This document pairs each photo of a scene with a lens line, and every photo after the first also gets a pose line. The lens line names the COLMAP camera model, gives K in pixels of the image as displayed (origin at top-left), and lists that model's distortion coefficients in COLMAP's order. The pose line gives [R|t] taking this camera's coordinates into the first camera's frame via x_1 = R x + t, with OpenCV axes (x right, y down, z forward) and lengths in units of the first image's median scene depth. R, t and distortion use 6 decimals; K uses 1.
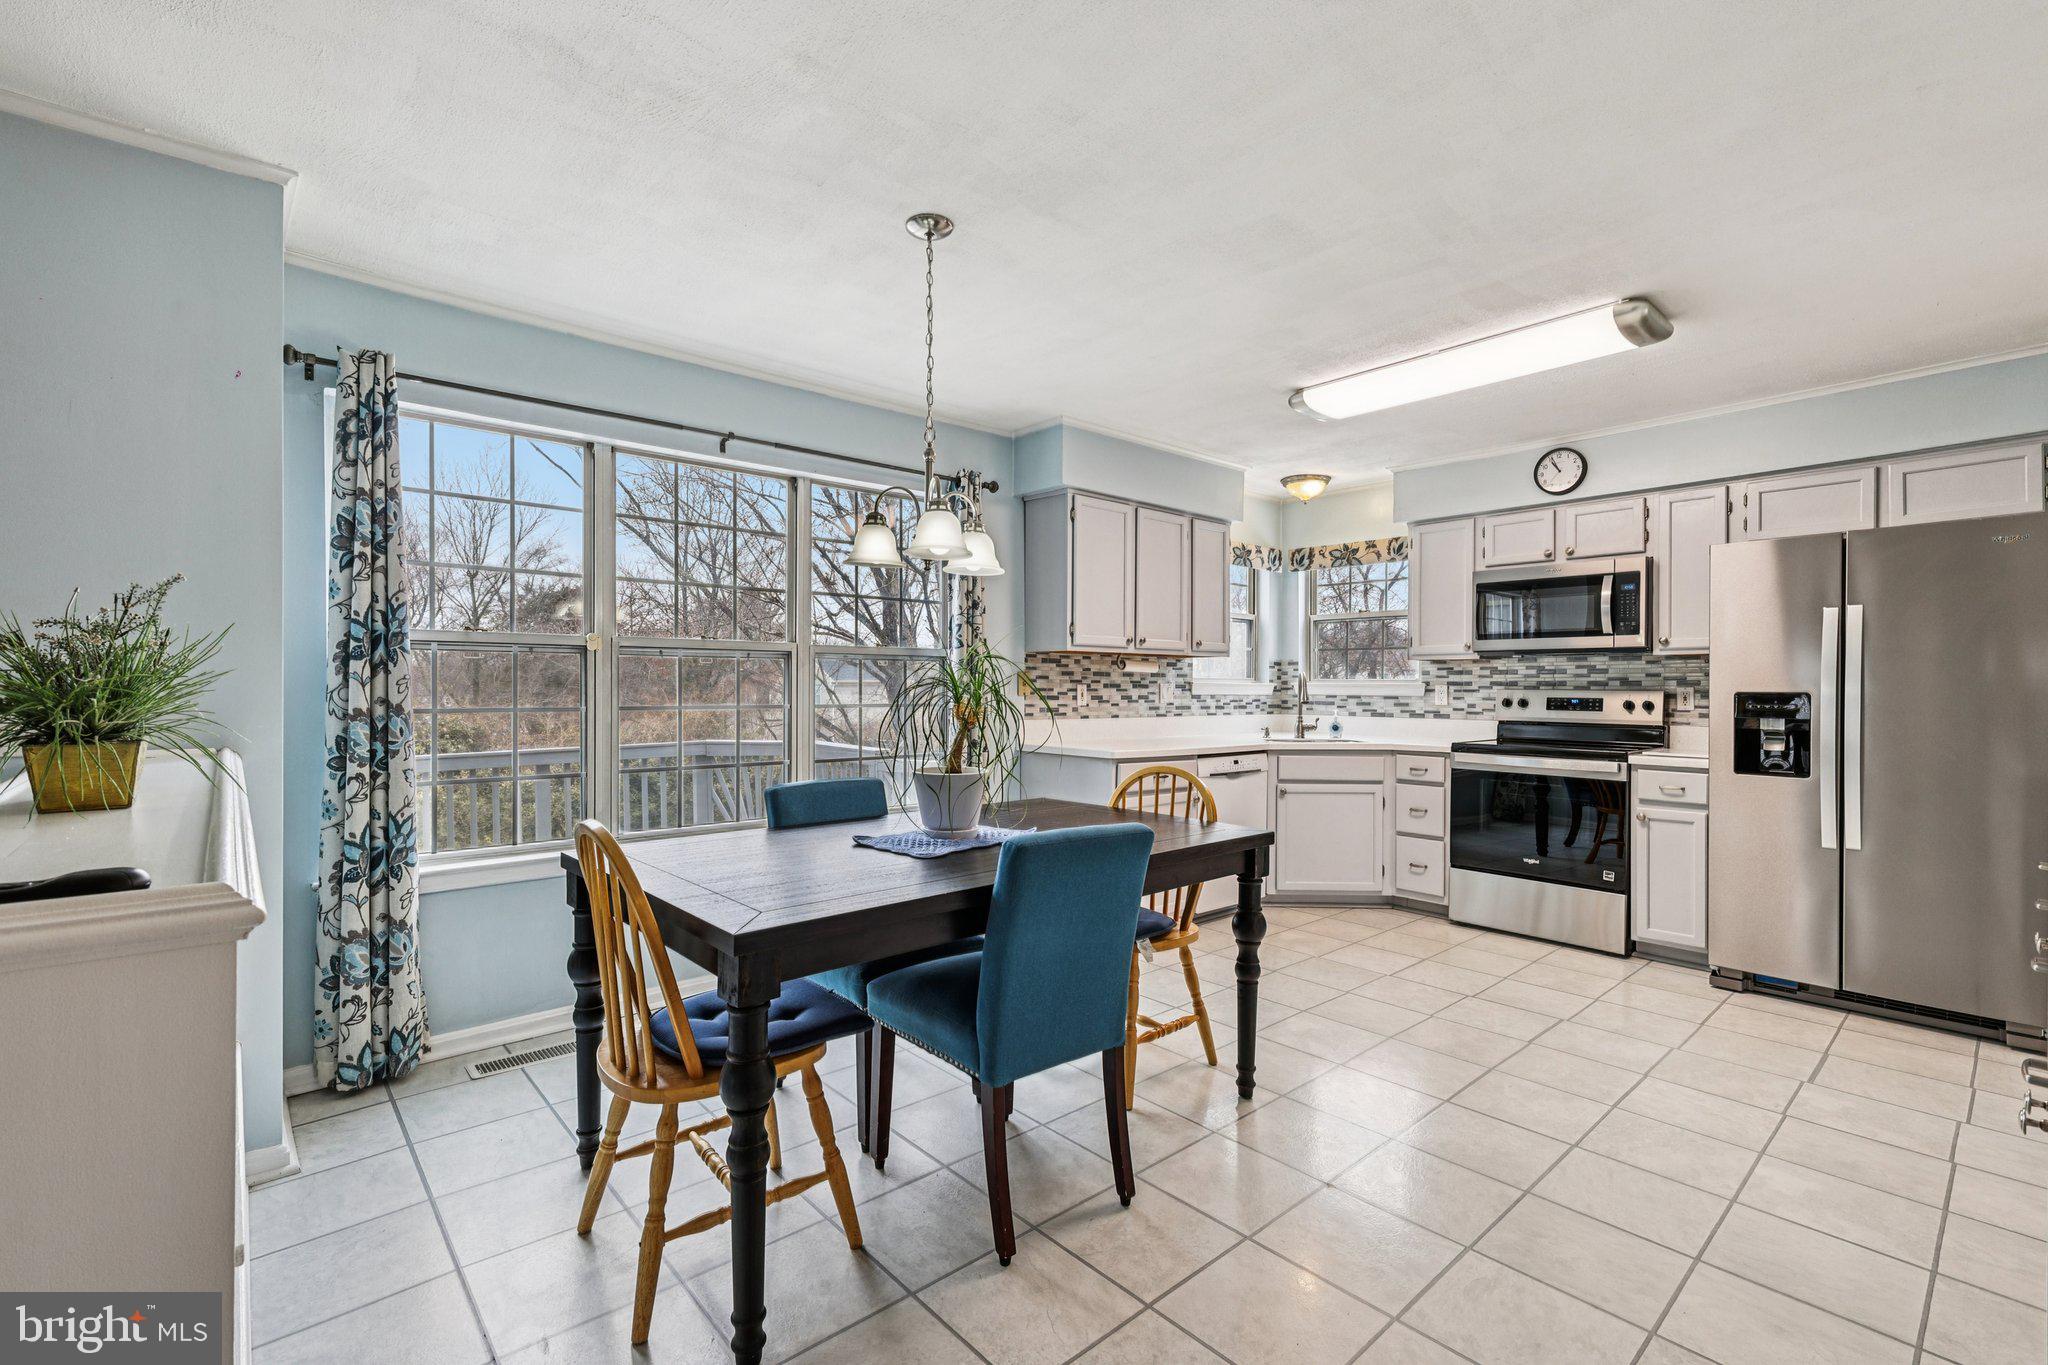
lens RADIAL K [[887.1, 0, 1014.1], [0, 887.1, 693.8], [0, 0, 1]] dist [0.002359, -0.000276]
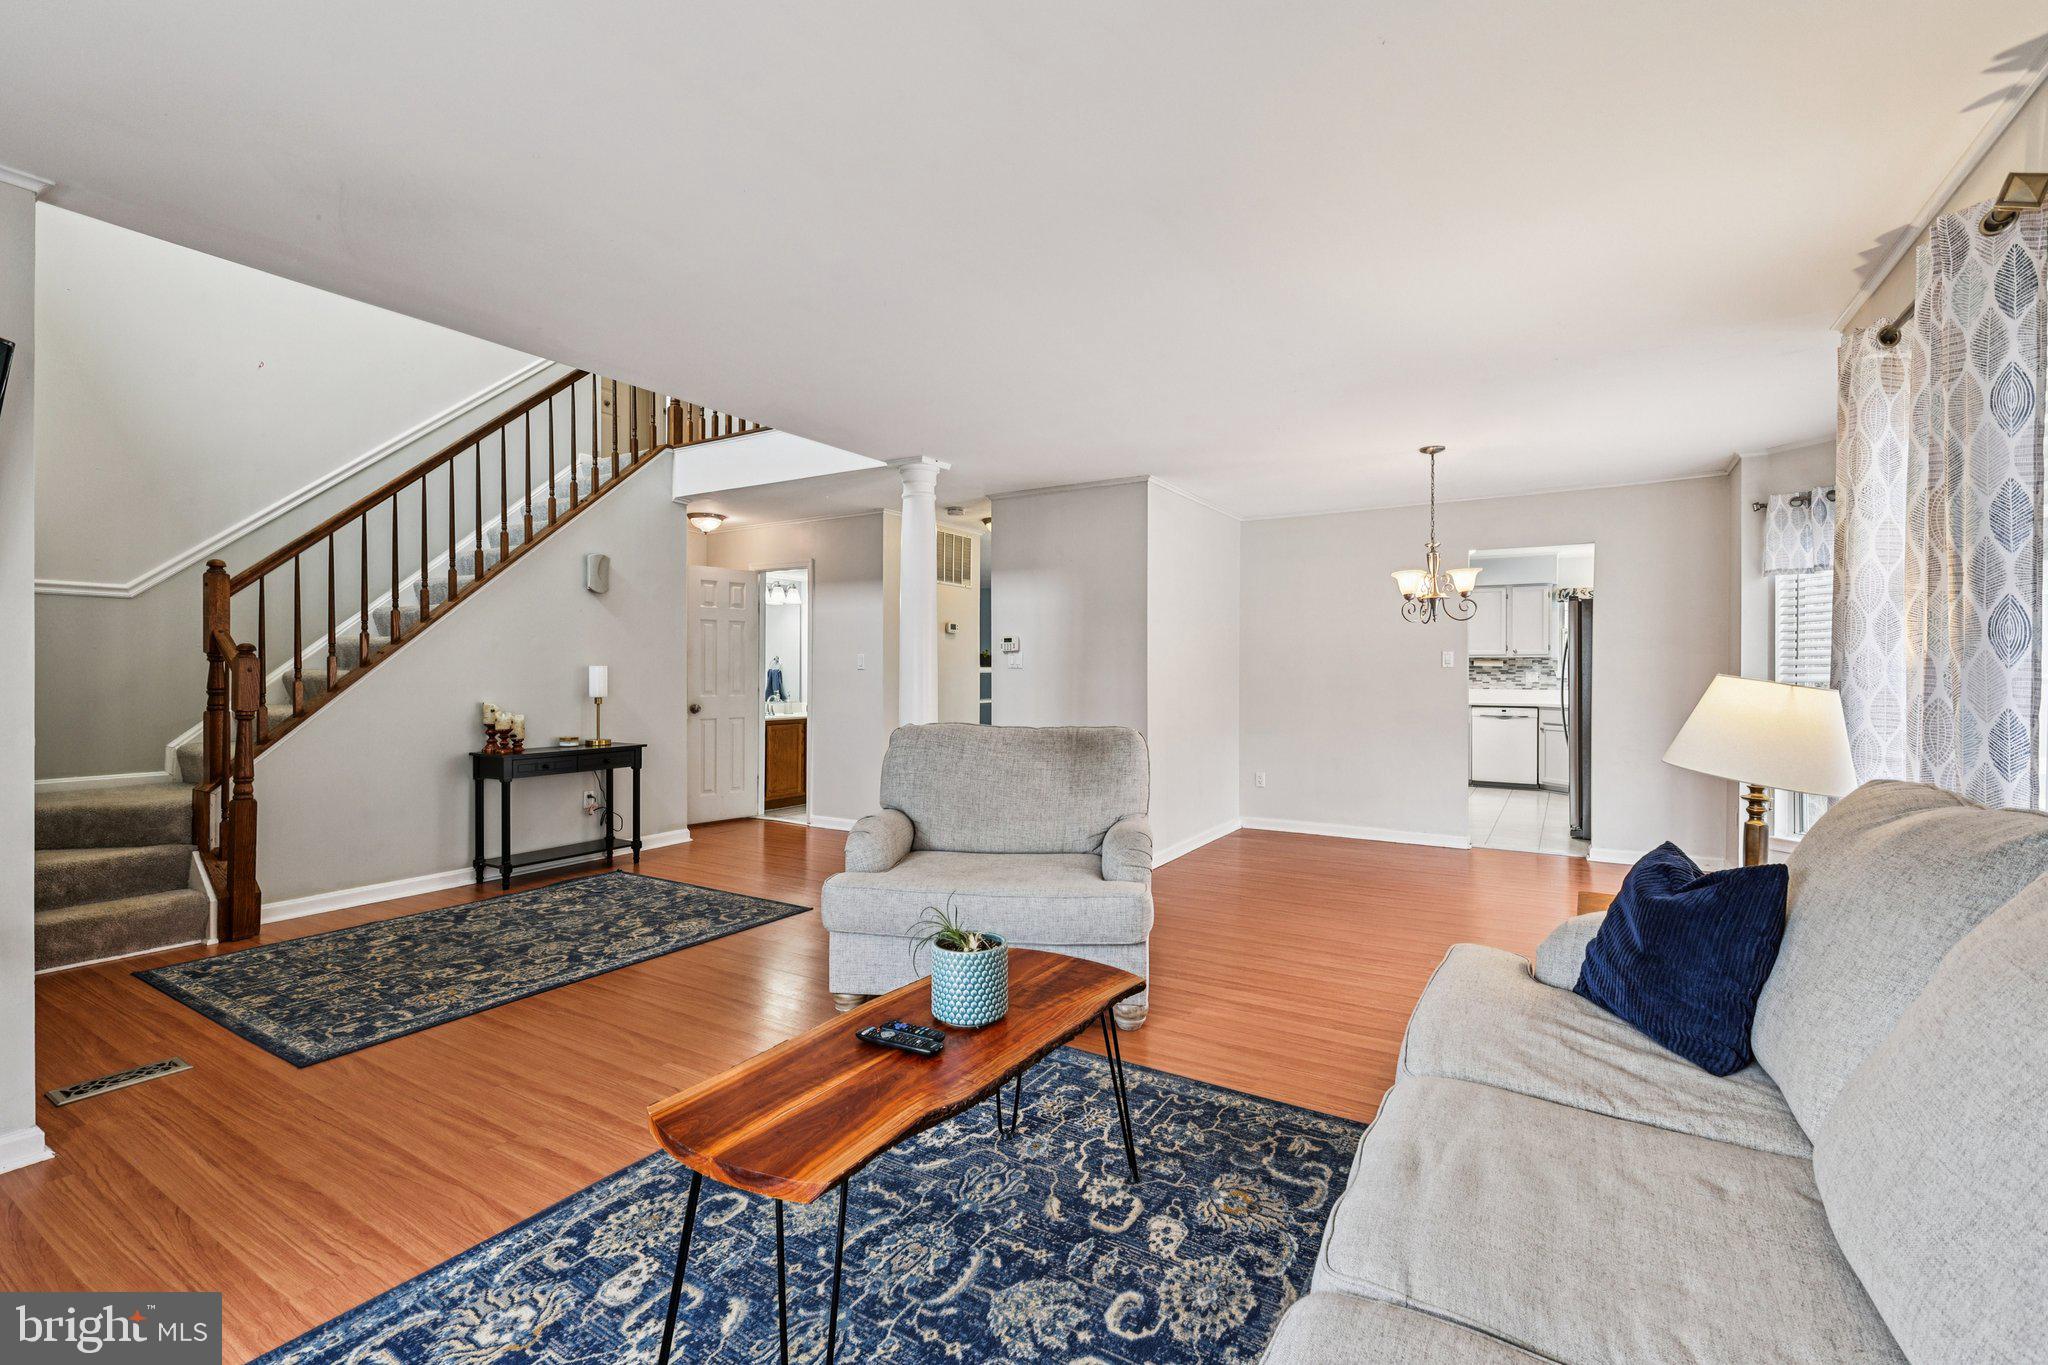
lens RADIAL K [[887.1, 0, 1021.0], [0, 887.1, 674.9], [0, 0, 1]] dist [0.002359, -0.000276]
pose [[0.290562, 0.004880, -0.956844, 1.849727], [-0.012298, 0.999923, 0.001365, 0.005942], [0.956777, 0.011370, 0.290600, -0.630674]]
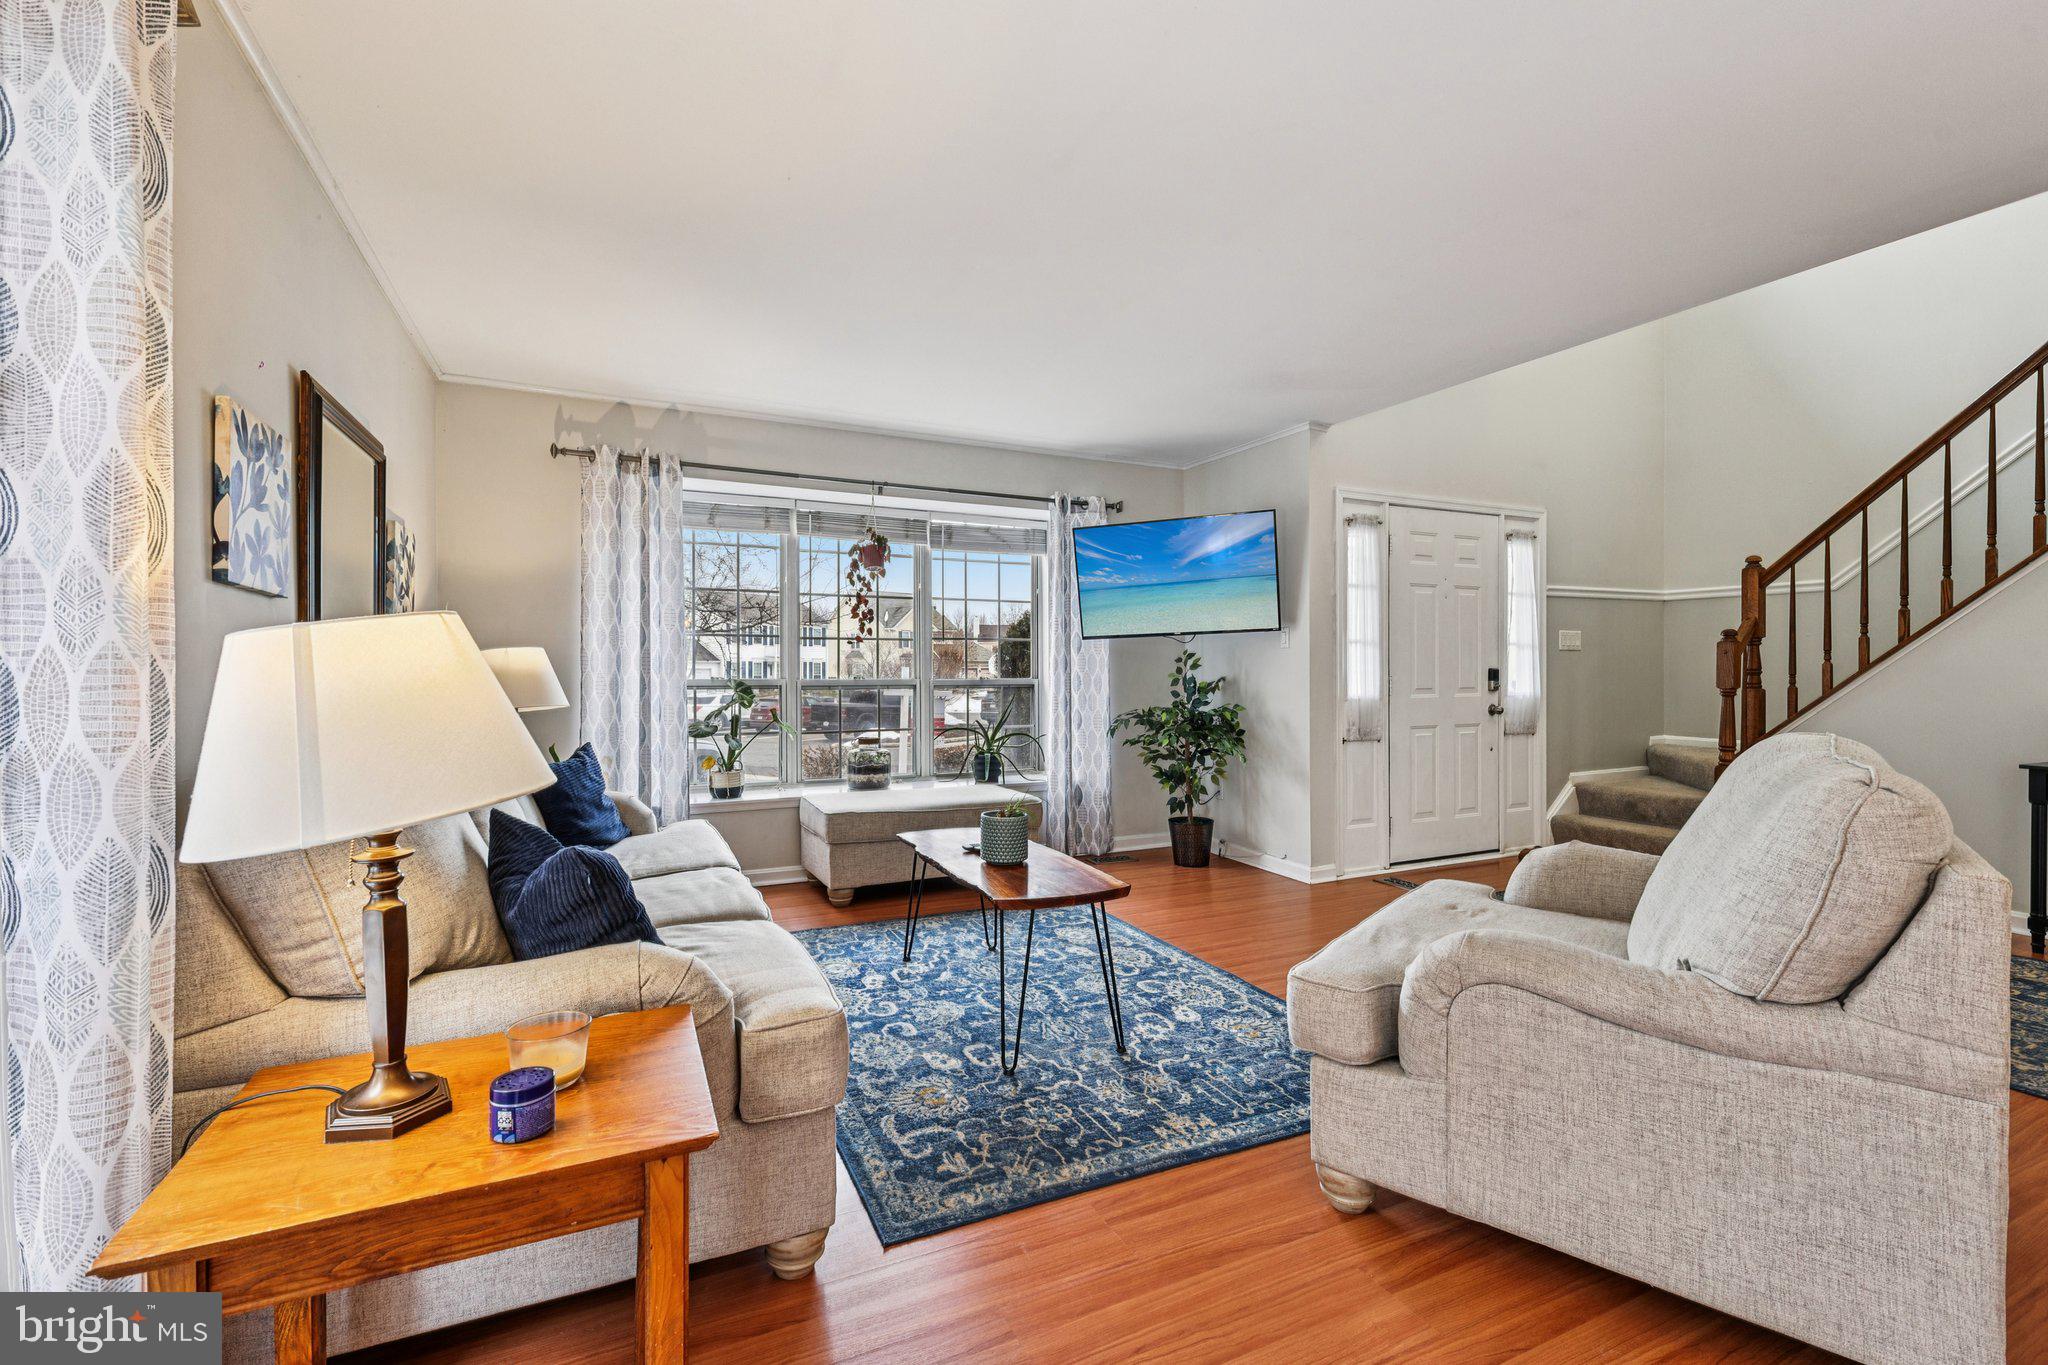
lens RADIAL K [[887.1, 0, 1021.5], [0, 887.1, 672.1], [0, 0, 1]] dist [0.002359, -0.000276]
pose [[-0.961895, -0.000636, 0.273417, 1.262277], [0.003893, 0.999864, 0.016021, 0.015334], [-0.273390, 0.016475, -0.961762, 0.088020]]
